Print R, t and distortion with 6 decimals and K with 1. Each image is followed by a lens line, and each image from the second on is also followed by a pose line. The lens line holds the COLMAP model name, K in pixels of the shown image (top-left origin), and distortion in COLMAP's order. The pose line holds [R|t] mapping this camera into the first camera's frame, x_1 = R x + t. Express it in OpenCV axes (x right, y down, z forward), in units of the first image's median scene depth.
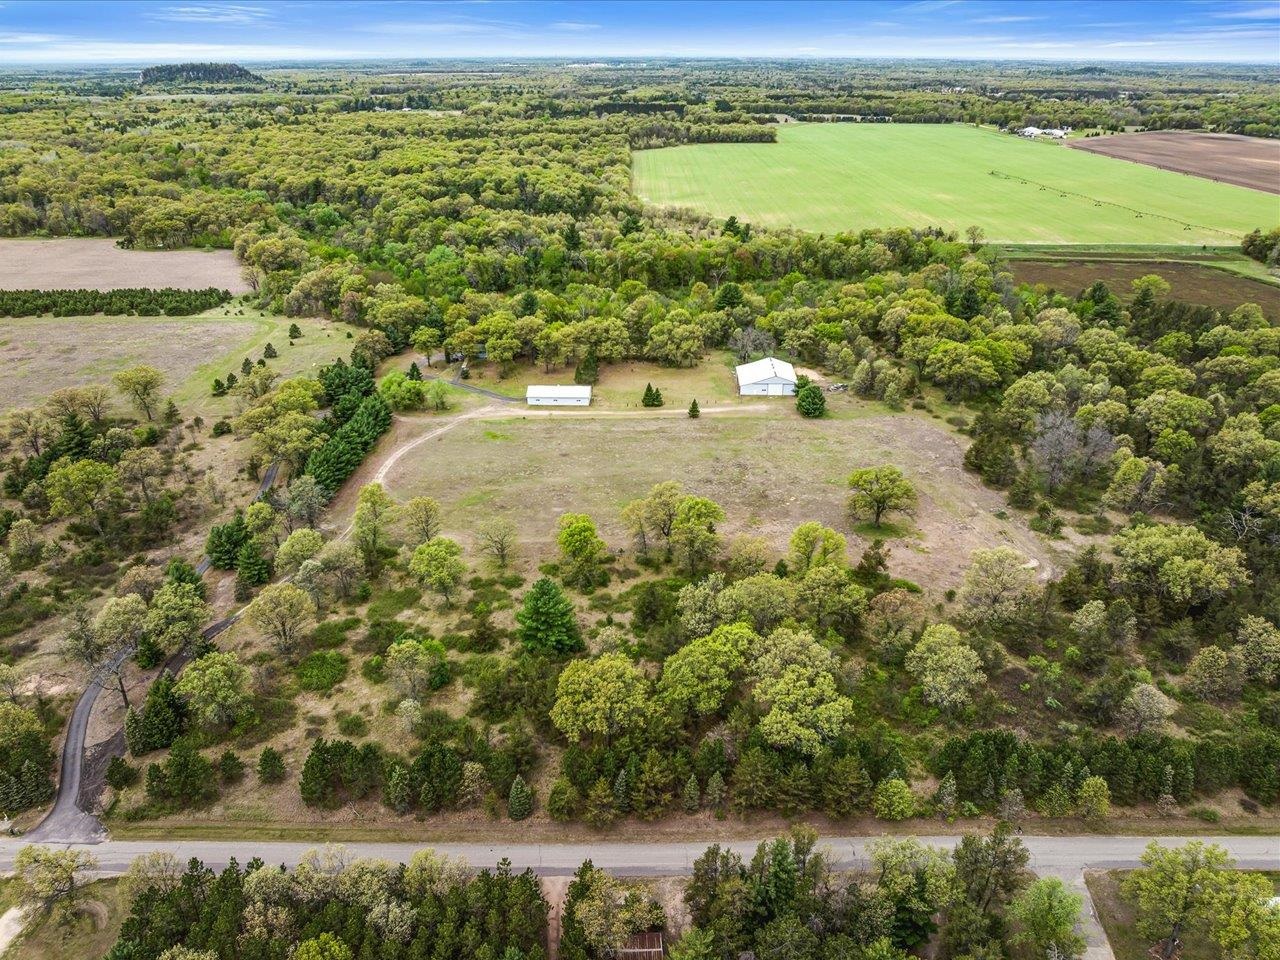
lens RADIAL K [[906.3, 0, 643.8], [0, 906.3, 475.3], [0, 0, 1]] dist [-0.061438, 0.034147]
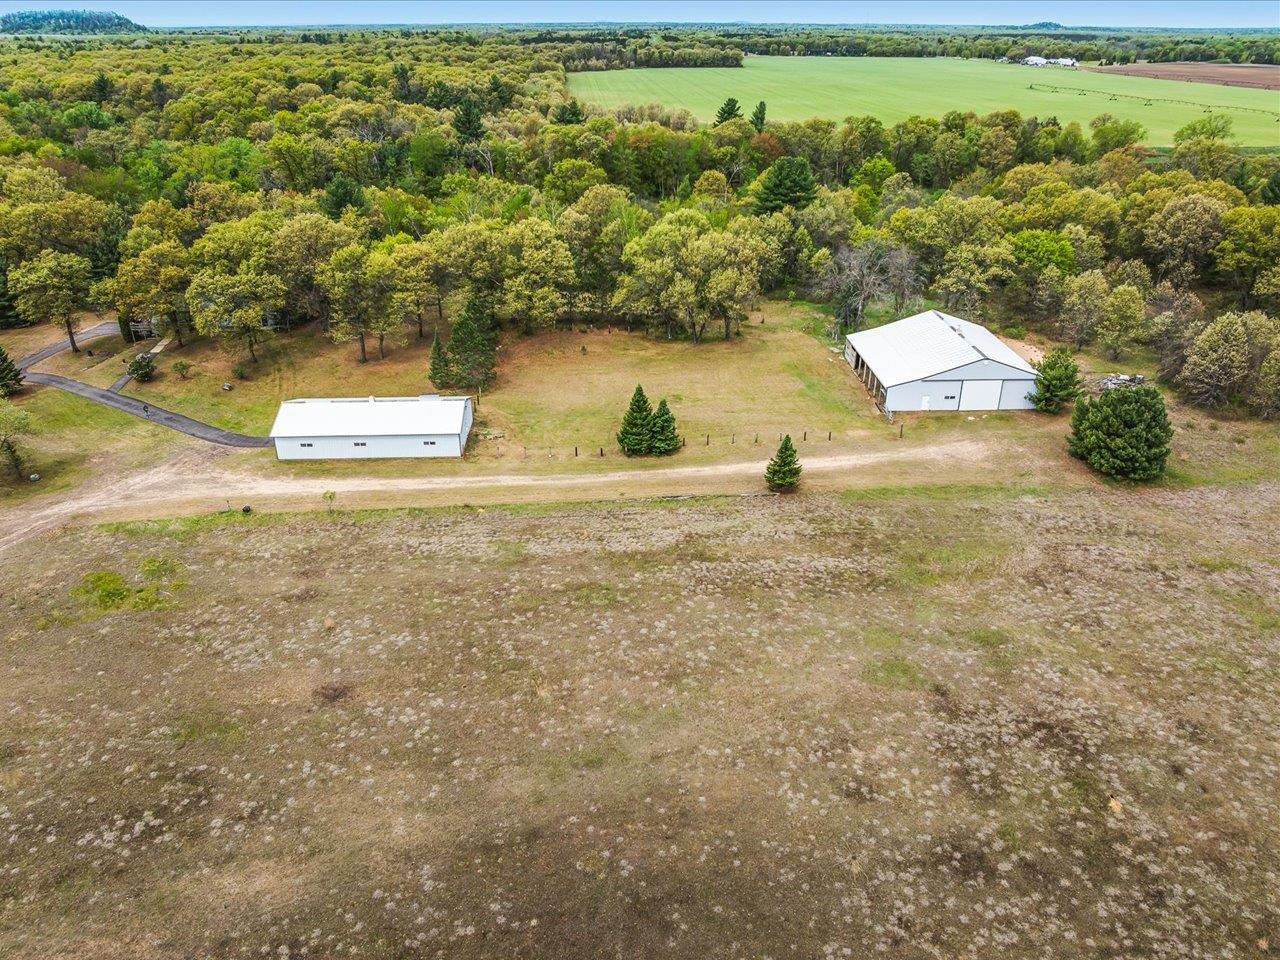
lens RADIAL K [[918.2, 0, 640.0], [0, 918.2, 480.0], [0, 0, 1]] dist [-0.048561, 0.001552]
pose [[0.997980, -0.027936, 0.057054, -0.012558], [0.026430, 0.999287, 0.026979, -0.068210], [-0.057767, -0.025417, 0.998006, 0.588252]]
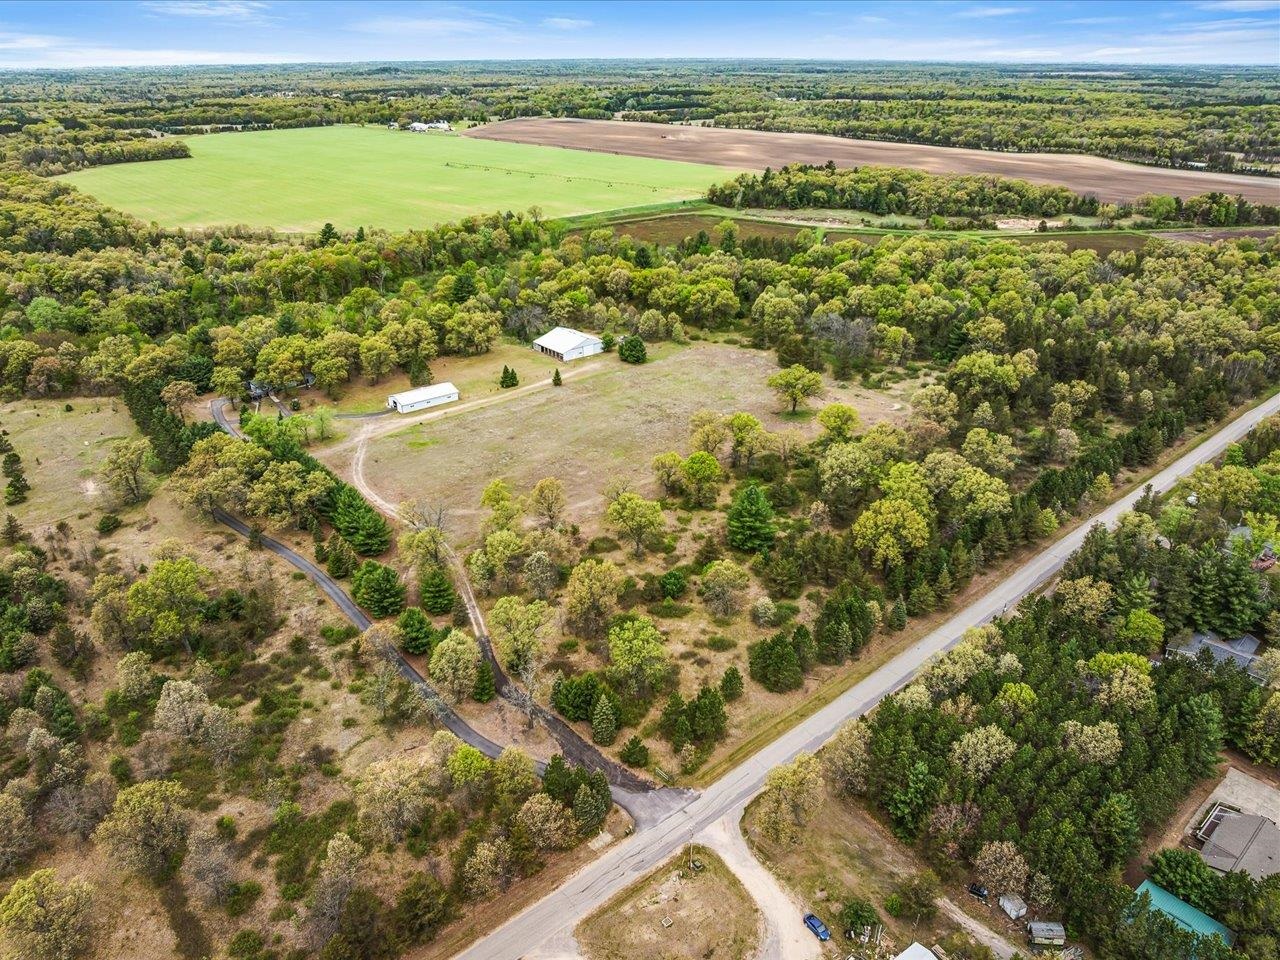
lens RADIAL K [[906.3, 0, 643.8], [0, 906.3, 475.3], [0, 0, 1]] dist [-0.061438, 0.034147]
pose [[0.753452, -0.280021, 0.594894, -0.484152], [0.281879, 0.954980, 0.092509, -0.027620], [-0.594016, 0.097987, 0.798463, 0.055497]]
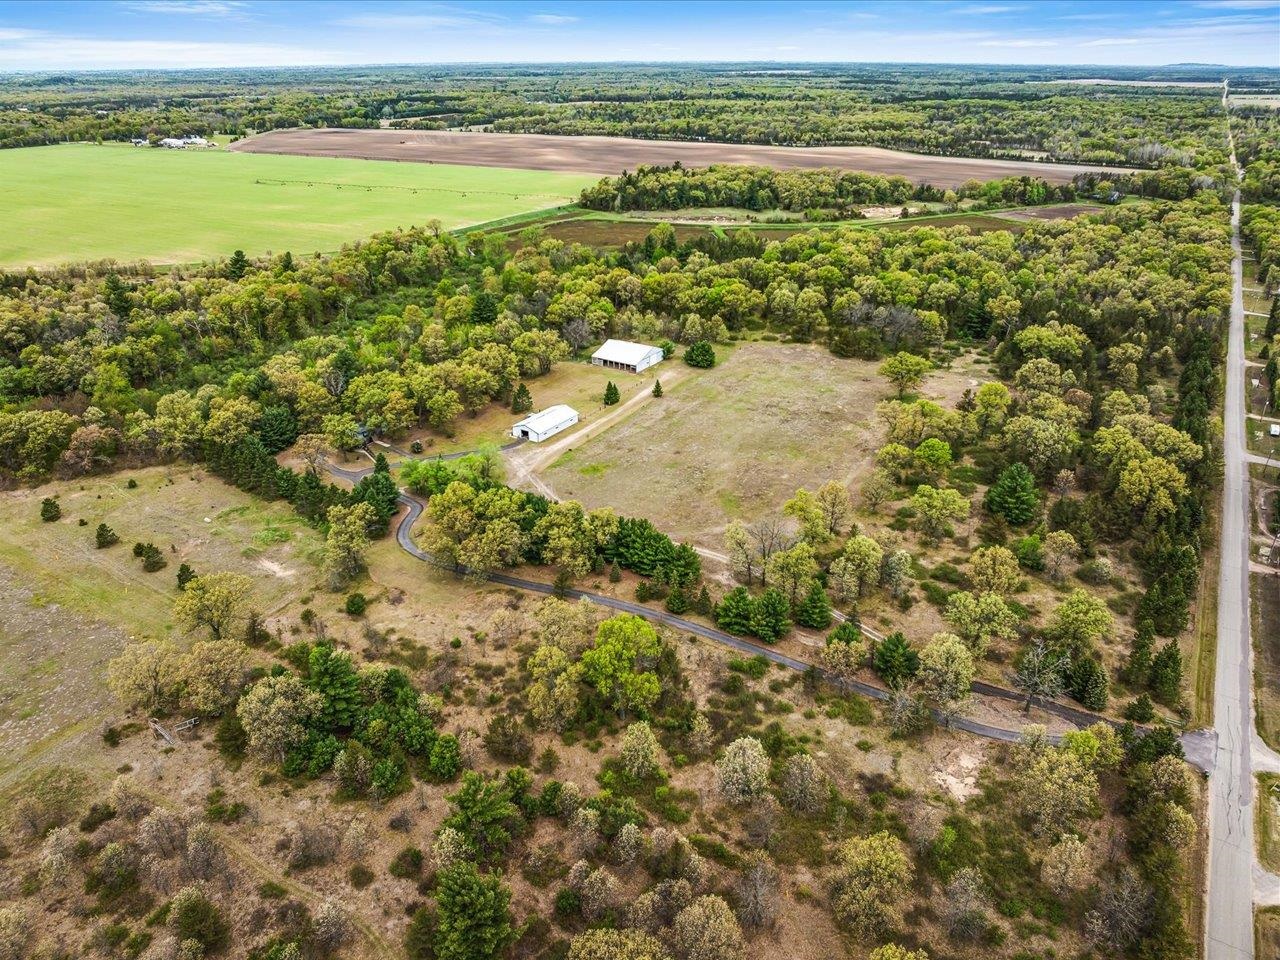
lens RADIAL K [[906.3, 0, 643.8], [0, 906.3, 475.3], [0, 0, 1]] dist [-0.061438, 0.034147]
pose [[0.516449, -0.362577, 0.775769, -0.728605], [0.367910, 0.912010, 0.181326, -0.158684], [-0.773254, 0.191768, 0.604403, 0.323709]]
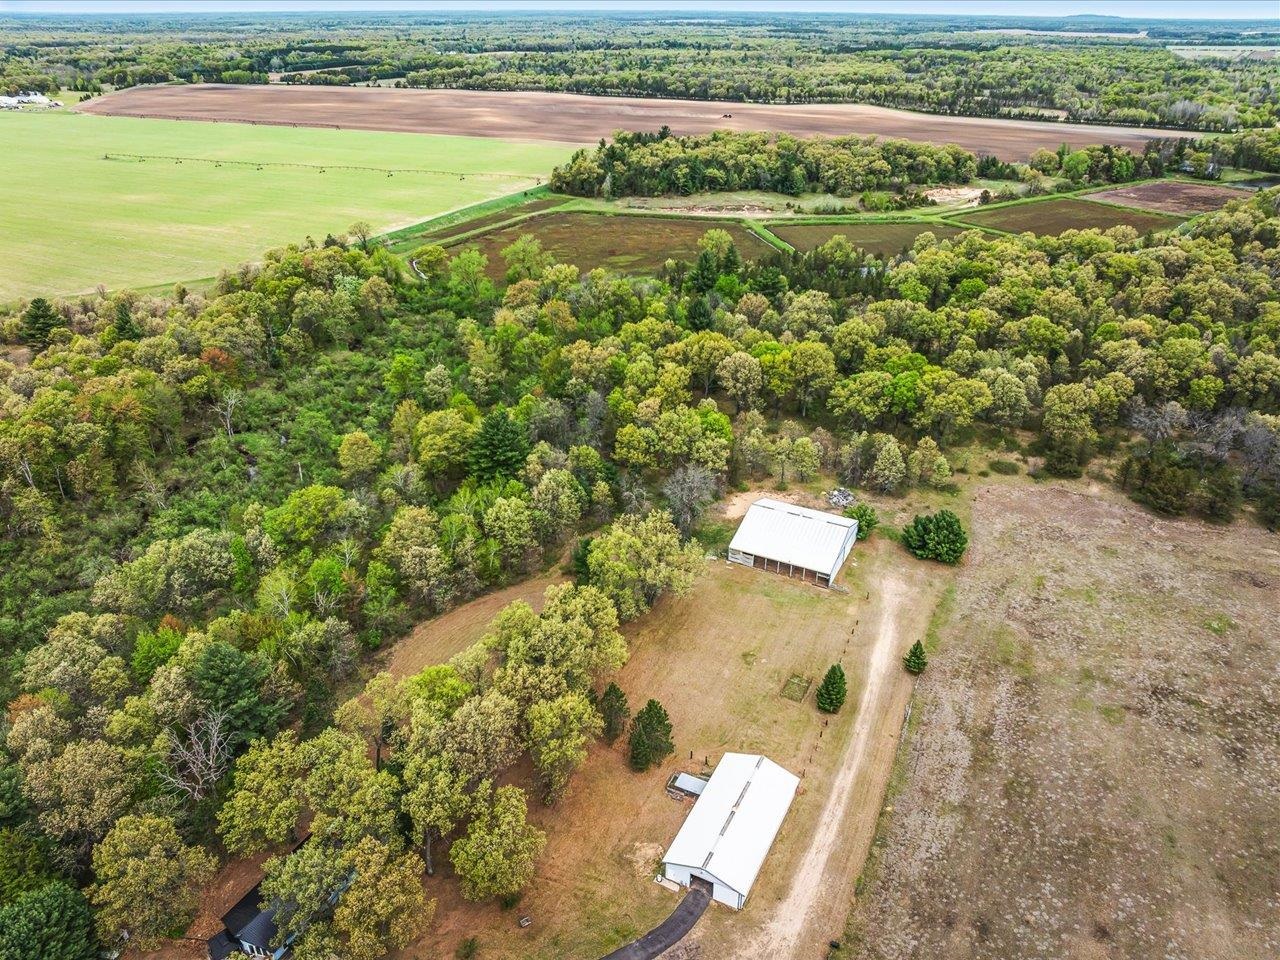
lens RADIAL K [[906.3, 0, 643.8], [0, 906.3, 475.3], [0, 0, 1]] dist [-0.061438, 0.034147]
pose [[0.428260, -0.416981, 0.801699, -0.329154], [0.382089, 0.887522, 0.257511, -0.310500], [-0.818903, 0.196039, 0.539414, 0.721733]]
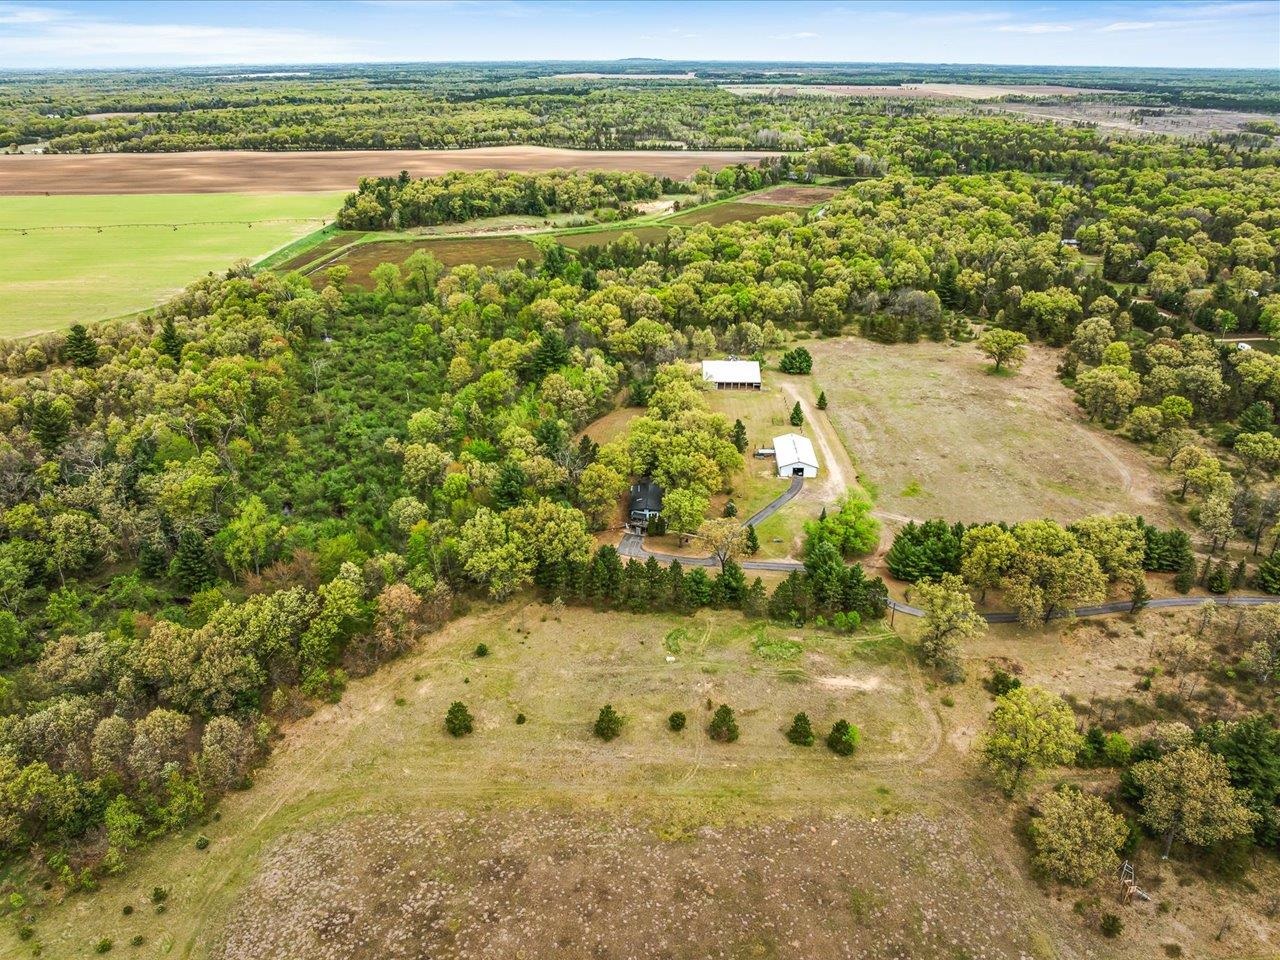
lens RADIAL K [[906.3, 0, 643.8], [0, 906.3, 475.3], [0, 0, 1]] dist [-0.061438, 0.034147]
pose [[0.012260, -0.422737, 0.906169, -0.815429], [0.426480, 0.821886, 0.377648, -0.425040], [-0.904414, 0.381833, 0.190365, 0.887476]]
